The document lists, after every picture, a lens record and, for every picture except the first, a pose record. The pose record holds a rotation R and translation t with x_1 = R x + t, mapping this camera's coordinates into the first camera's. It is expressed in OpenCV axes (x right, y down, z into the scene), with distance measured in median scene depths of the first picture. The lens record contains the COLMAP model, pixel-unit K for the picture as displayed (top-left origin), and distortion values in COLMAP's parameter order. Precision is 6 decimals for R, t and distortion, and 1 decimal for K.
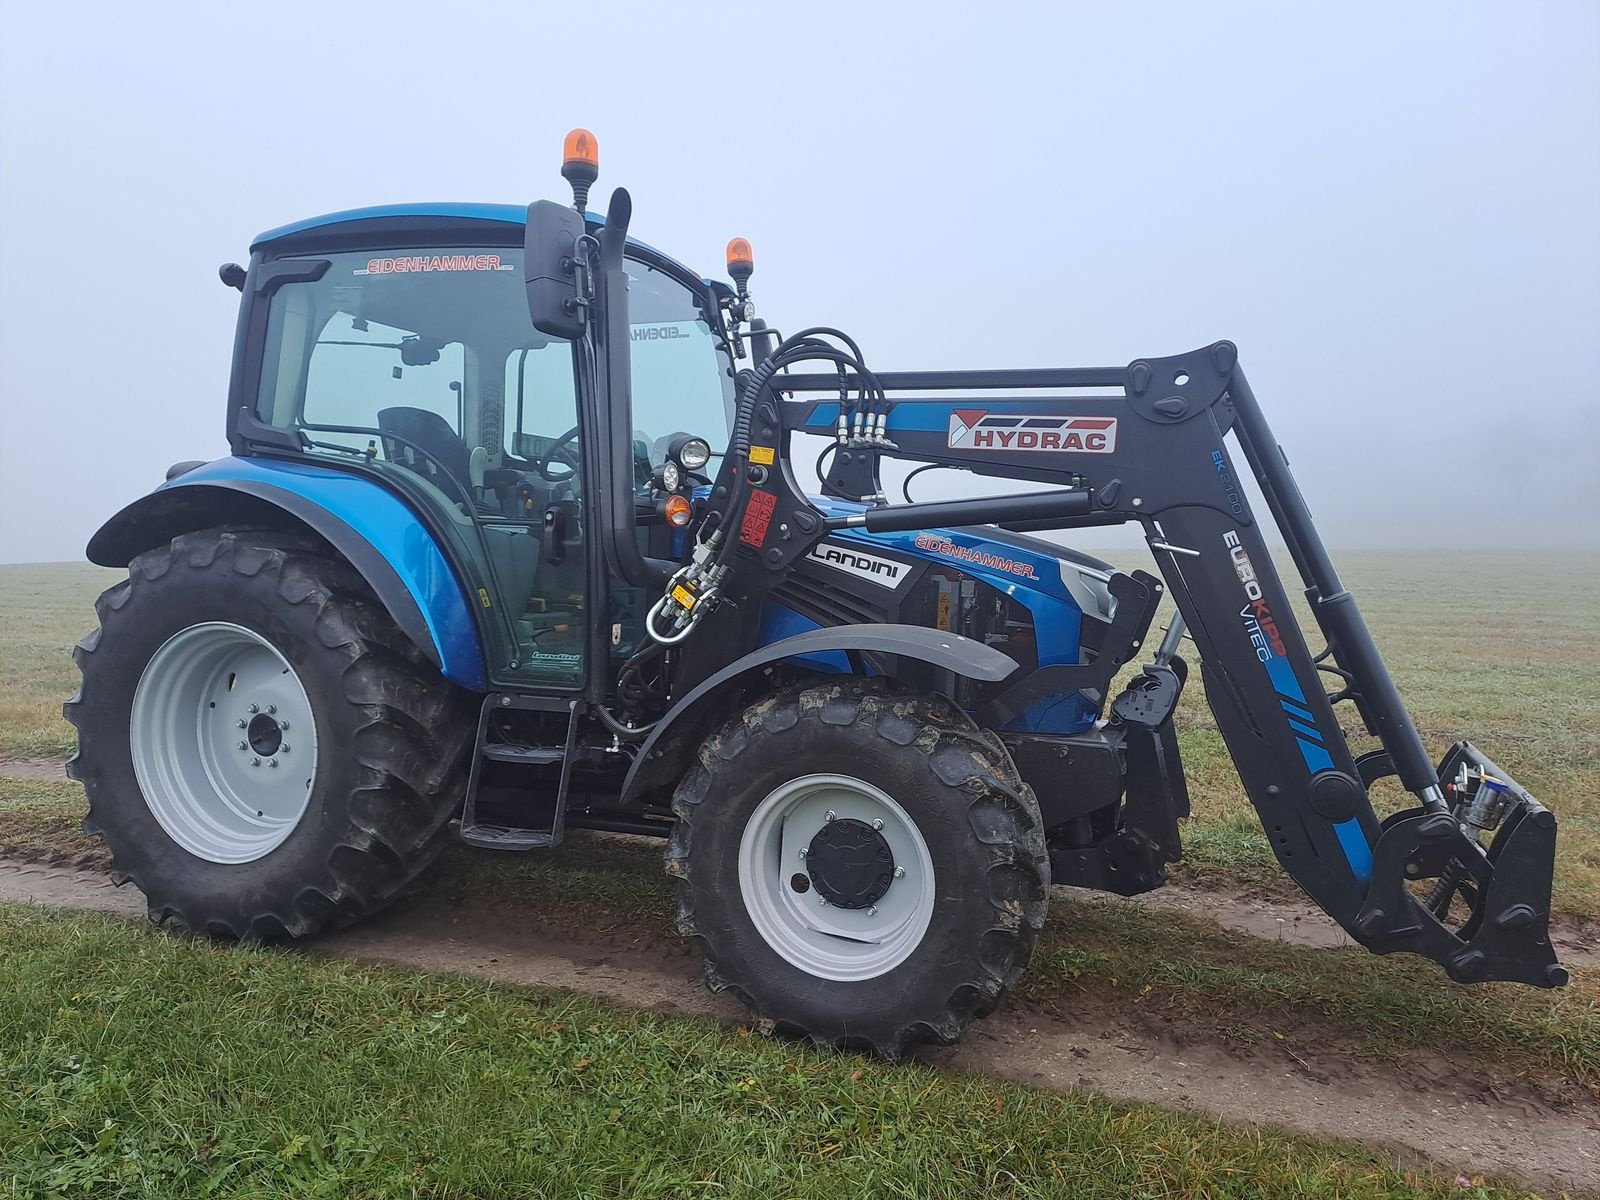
lens RADIAL K [[1177.7, 0, 780.7], [0, 1177.7, 595.0], [0, 0, 1]] dist [0.089456, -0.080658]
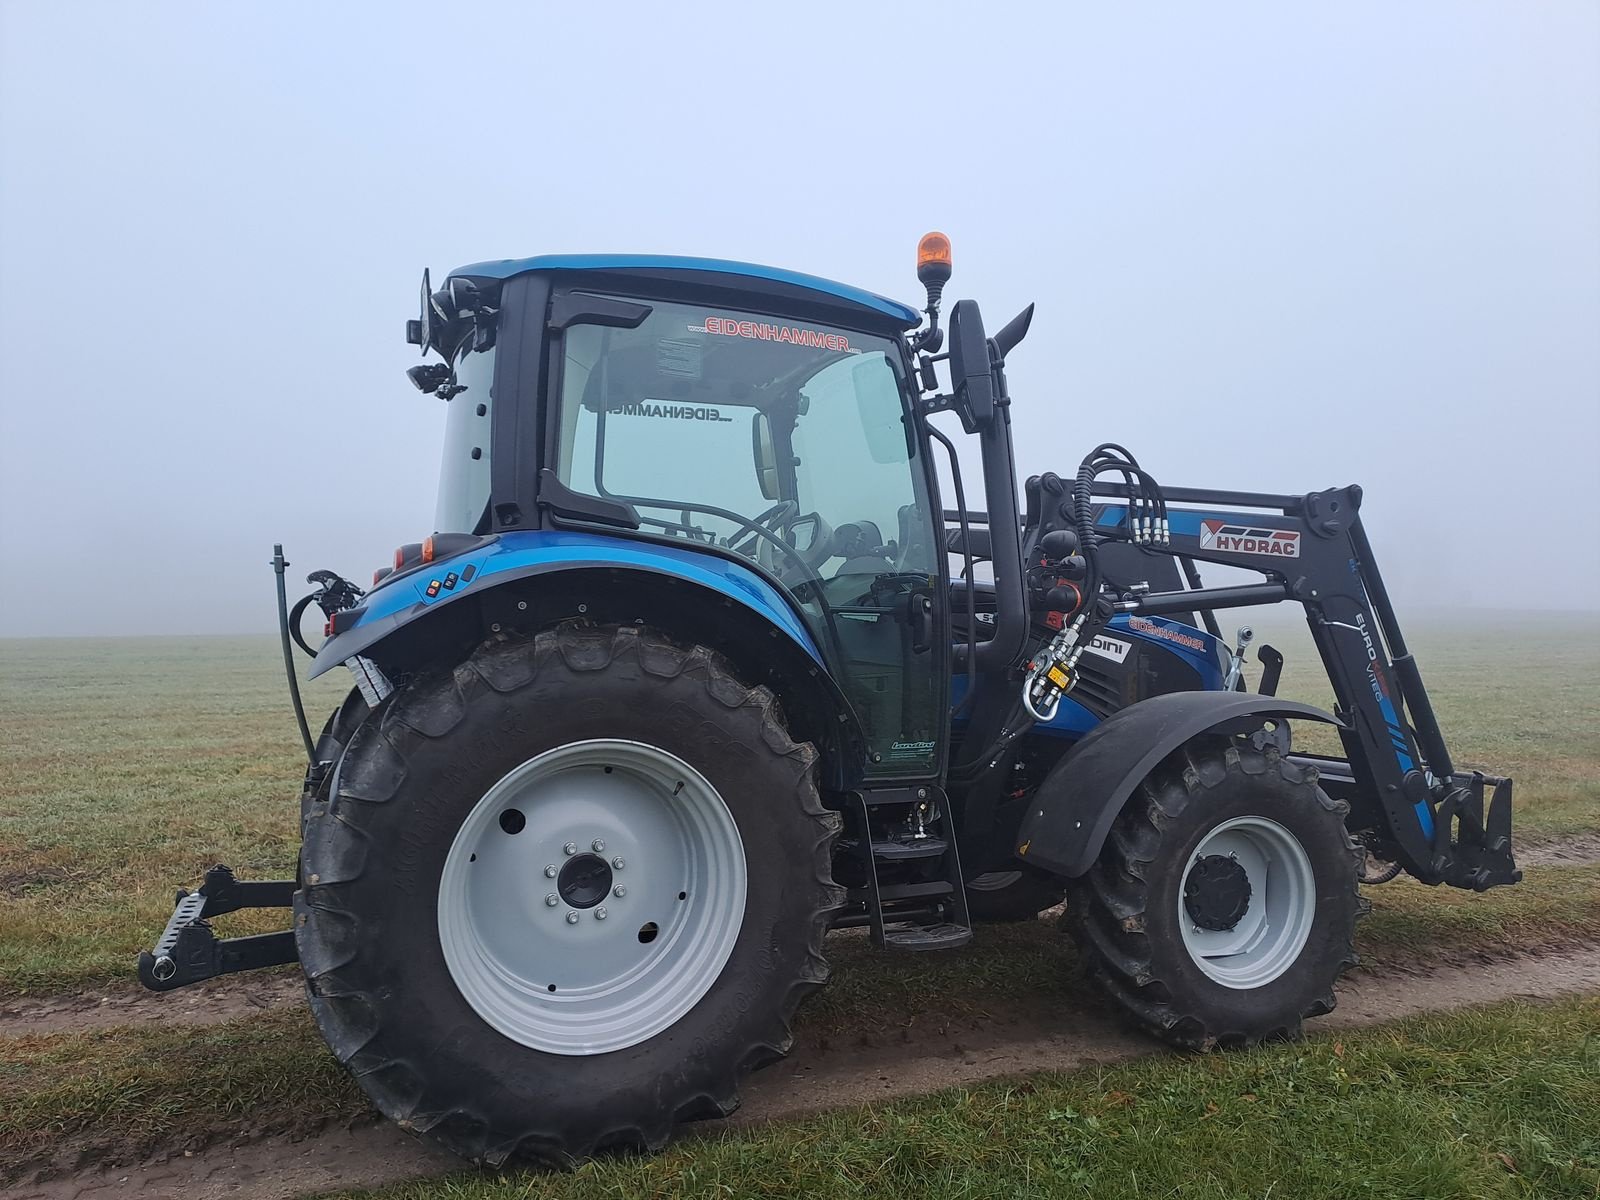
lens RADIAL K [[1177.7, 0, 780.7], [0, 1177.7, 595.0], [0, 0, 1]] dist [0.089456, -0.080658]
pose [[0.721792, 0.001998, 0.692107, -1.032074], [0.046141, 0.997632, -0.051000, -0.030414], [-0.690570, 0.068746, 0.719991, 0.387220]]
